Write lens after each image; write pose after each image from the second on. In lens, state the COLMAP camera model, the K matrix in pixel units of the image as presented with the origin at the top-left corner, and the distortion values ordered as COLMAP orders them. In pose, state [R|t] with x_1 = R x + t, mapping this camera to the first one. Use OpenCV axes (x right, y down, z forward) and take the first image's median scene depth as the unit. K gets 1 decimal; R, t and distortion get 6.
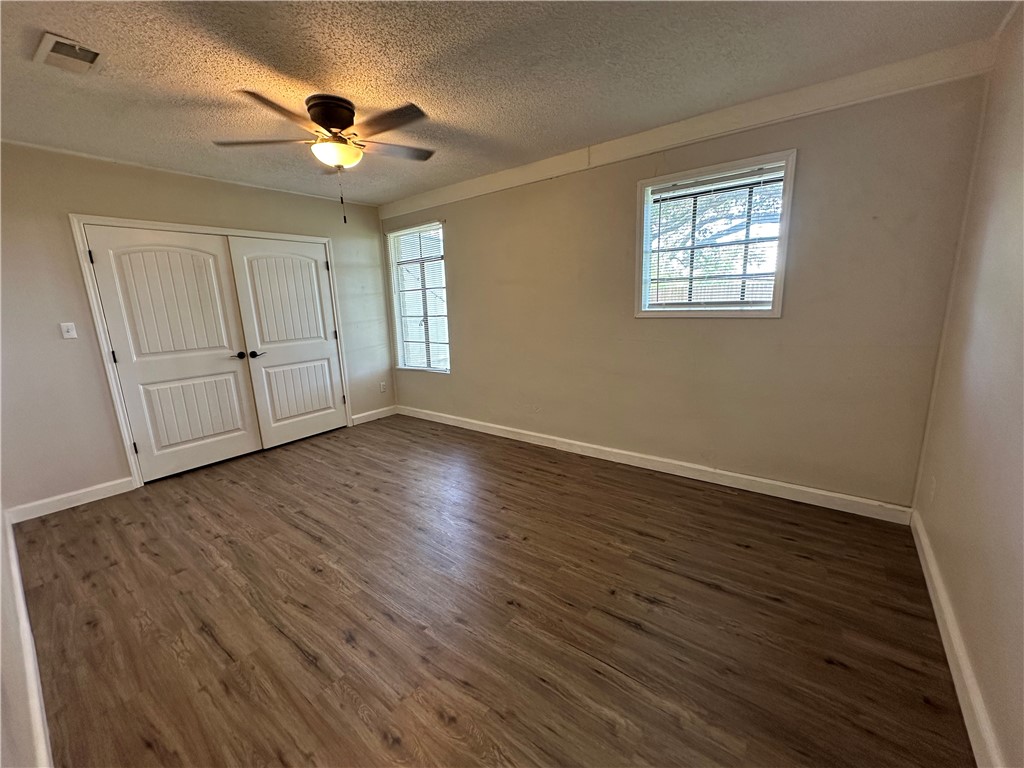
lens RADIAL K [[408.6, 0, 523.1], [0, 408.6, 373.3], [0, 0, 1]] dist [-0.001164, -0.000377]
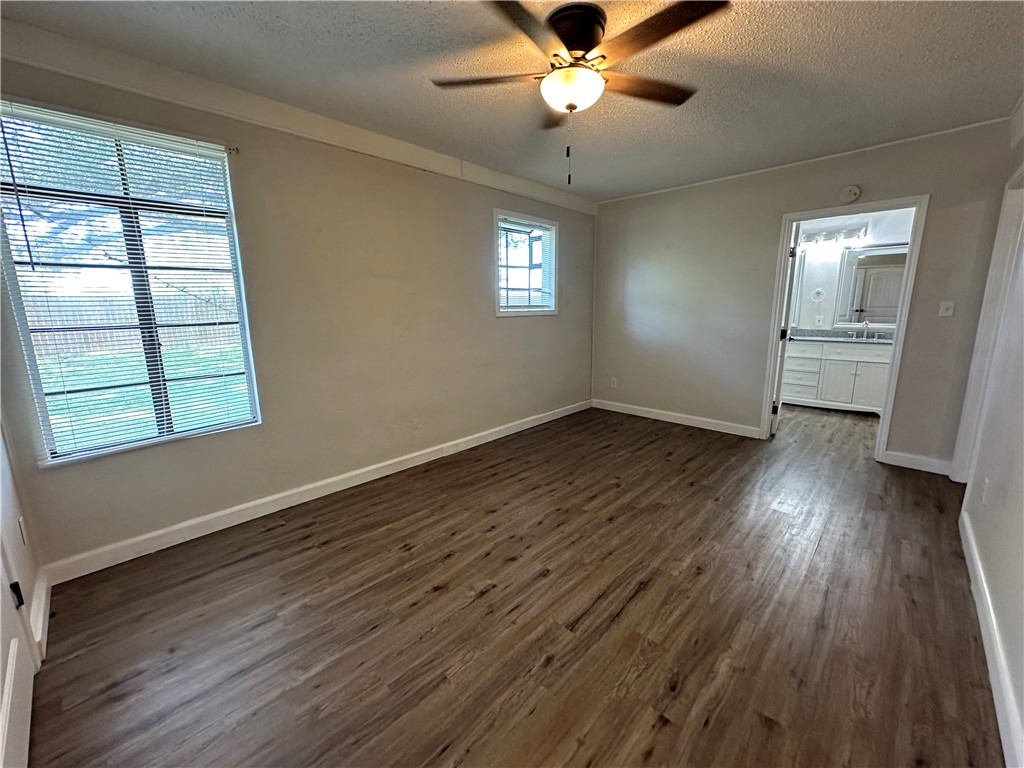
lens RADIAL K [[408.6, 0, 498.2], [0, 408.6, 373.4], [0, 0, 1]] dist [-0.001164, -0.000377]
pose [[0.143349, -0.131891, 0.980844, -1.025186], [0.177418, 0.978449, 0.105640, -0.105231], [-0.973639, 0.158876, 0.163660, 0.873149]]
